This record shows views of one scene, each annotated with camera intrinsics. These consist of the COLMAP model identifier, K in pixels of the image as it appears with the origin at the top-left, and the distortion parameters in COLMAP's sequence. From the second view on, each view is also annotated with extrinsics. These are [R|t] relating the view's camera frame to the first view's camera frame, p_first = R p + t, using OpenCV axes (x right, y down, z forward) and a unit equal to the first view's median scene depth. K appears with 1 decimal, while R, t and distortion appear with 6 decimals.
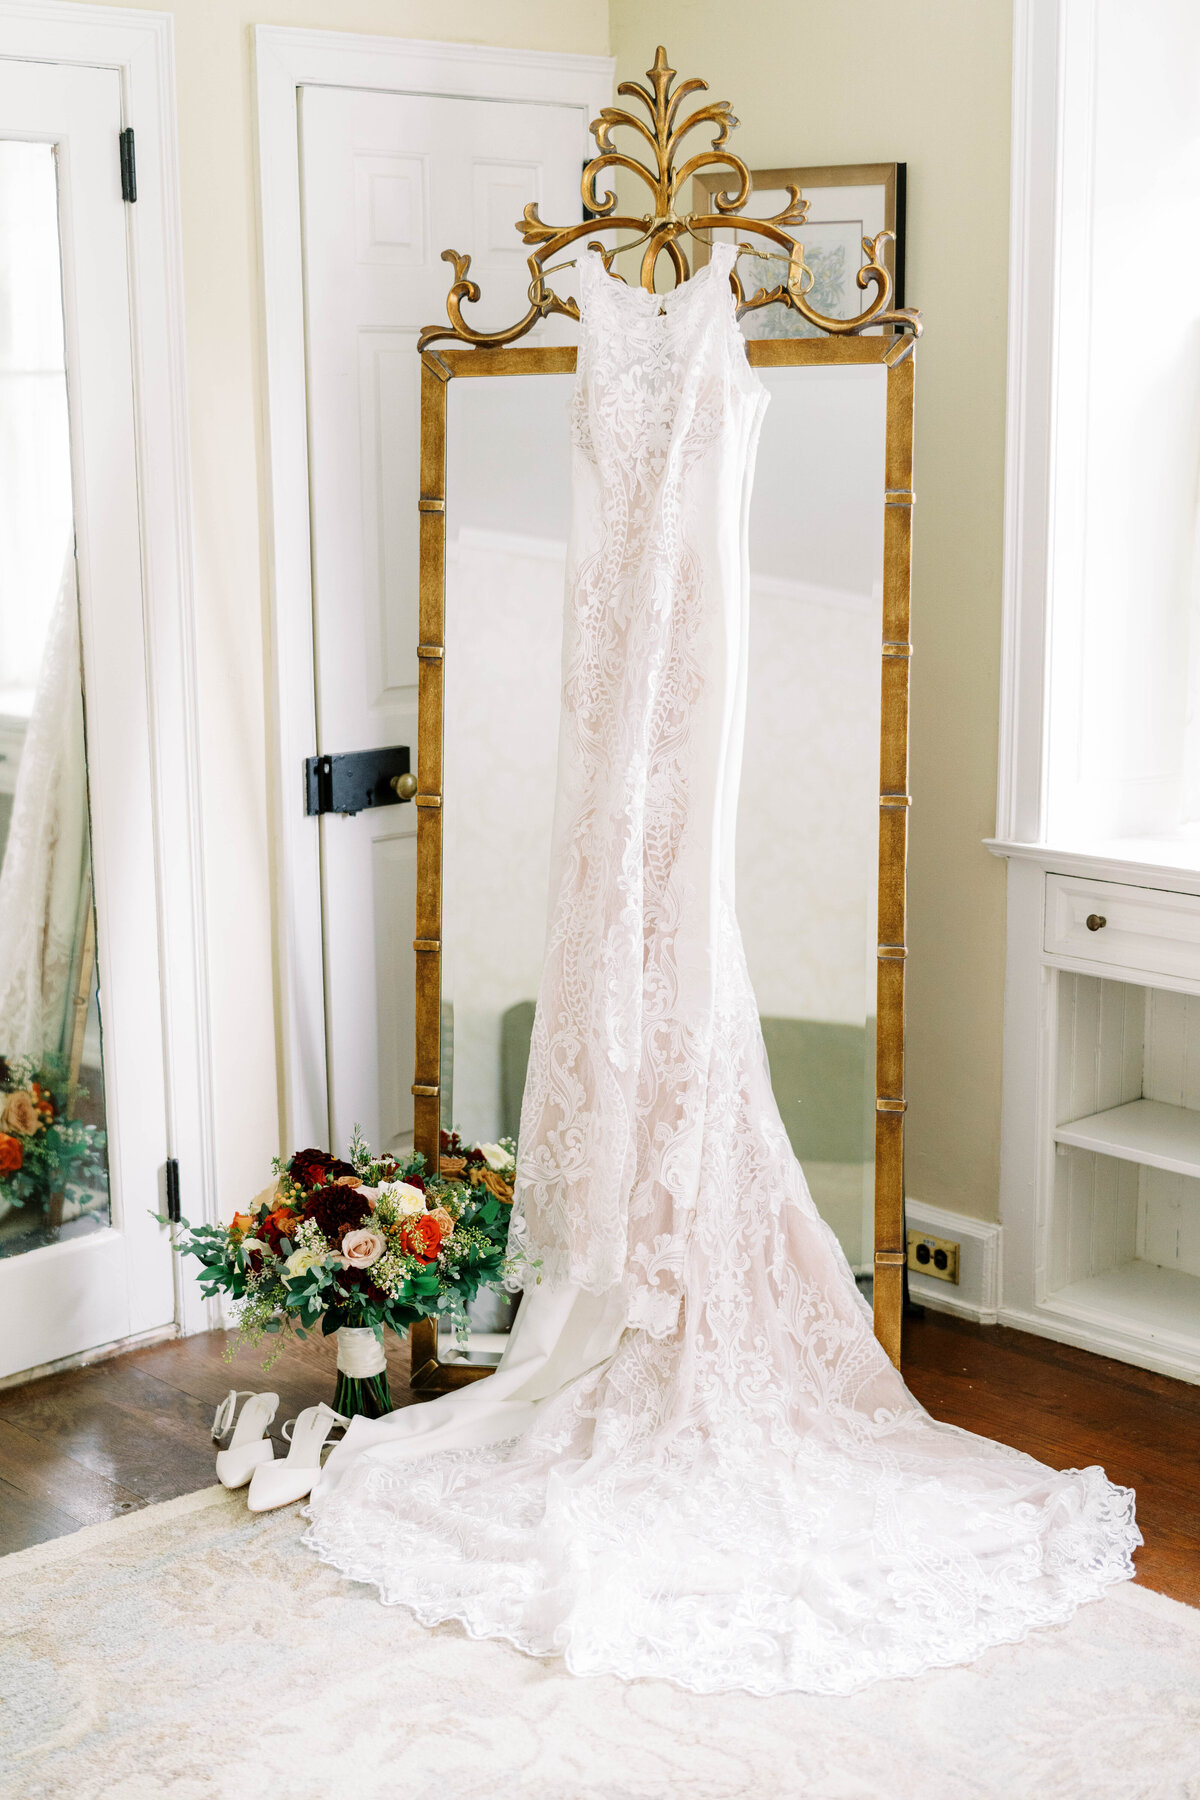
lens RADIAL K [[2691.0, 0, 606.5], [0, 2691.0, 907.3], [0, 0, 1]] dist [0.013175, 0.000000]
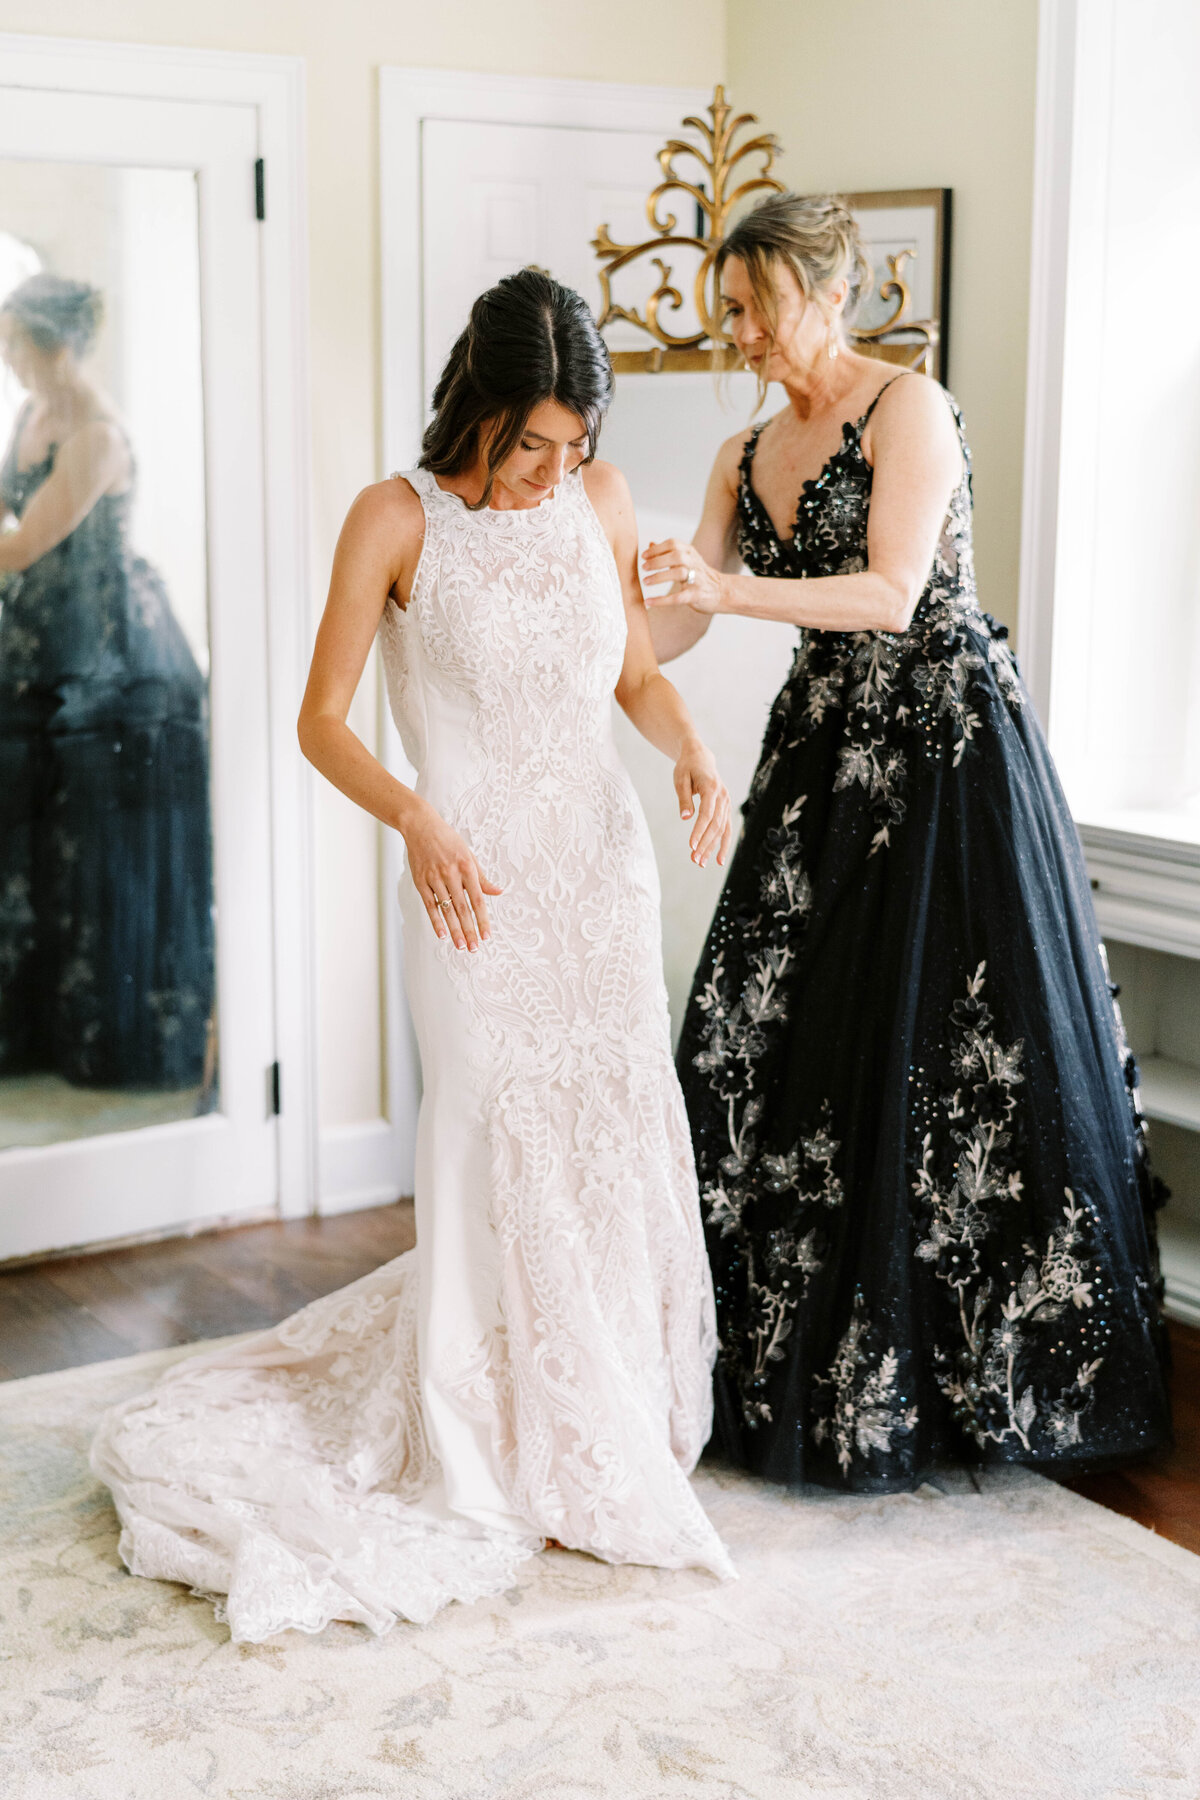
lens RADIAL K [[2691.0, 0, 570.2], [0, 2691.0, 896.9], [0, 0, 1]] dist [0.013175, 0.000000]
pose [[0.984883, 0.045301, -0.167194, 0.160142], [-0.046855, 0.998887, -0.005357, 0.026972], [0.166765, 0.013109, 0.985909, -0.110208]]
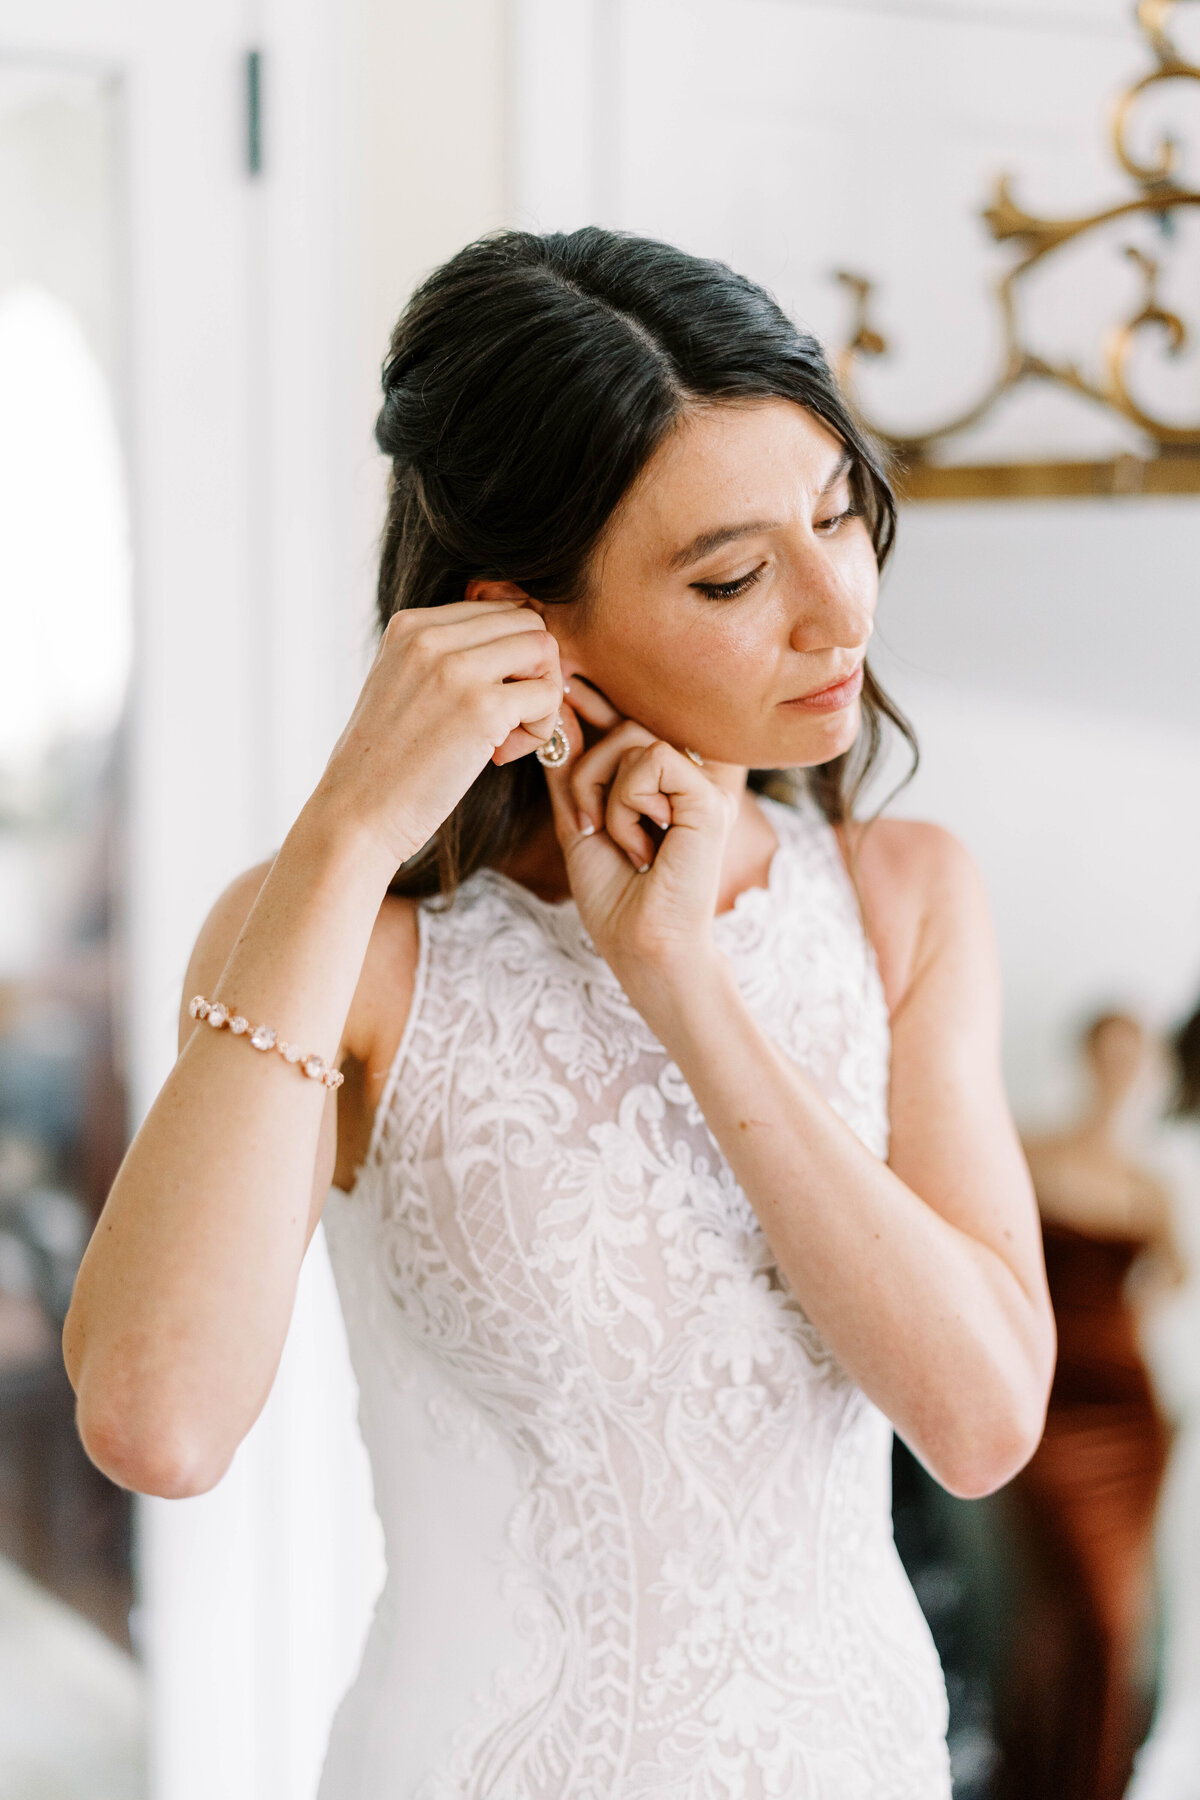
lens RADIAL K [[2691.0, 0, 592.7], [0, 2691.0, 897.2], [0, 0, 1]] dist [0.013175, 0.000000]
pose [[0.932087, 0.060276, -0.357185, 0.085664], [-0.070602, 0.997377, -0.015928, -0.114850], [0.355288, 0.040065, 0.933898, 0.520065]]
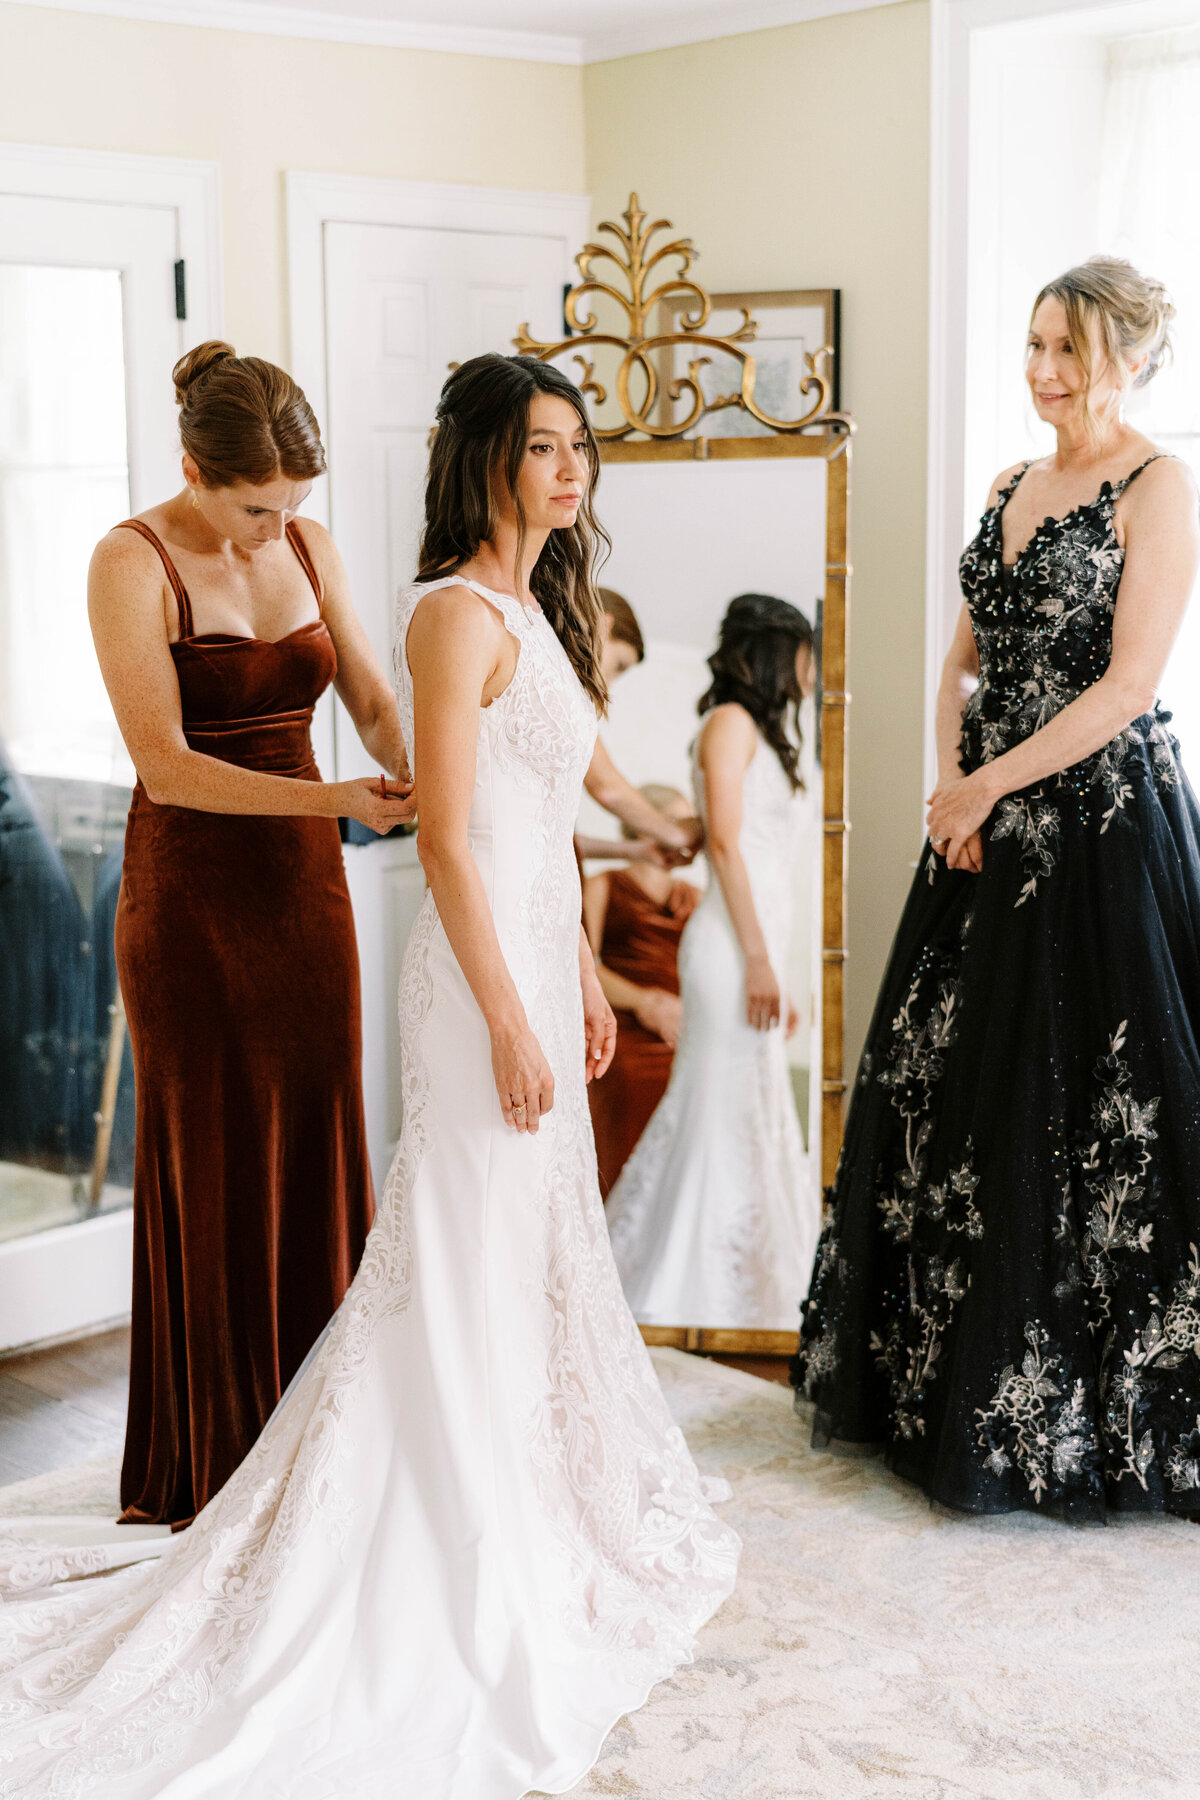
lens RADIAL K [[2691.0, 0, 601.4], [0, 2691.0, 895.4], [0, 0, 1]] dist [0.013175, 0.000000]
pose [[0.999799, -0.001784, 0.019948, -0.018033], [0.002595, 0.999170, -0.040662, 0.037188], [-0.019859, 0.040706, 0.998974, -0.167790]]
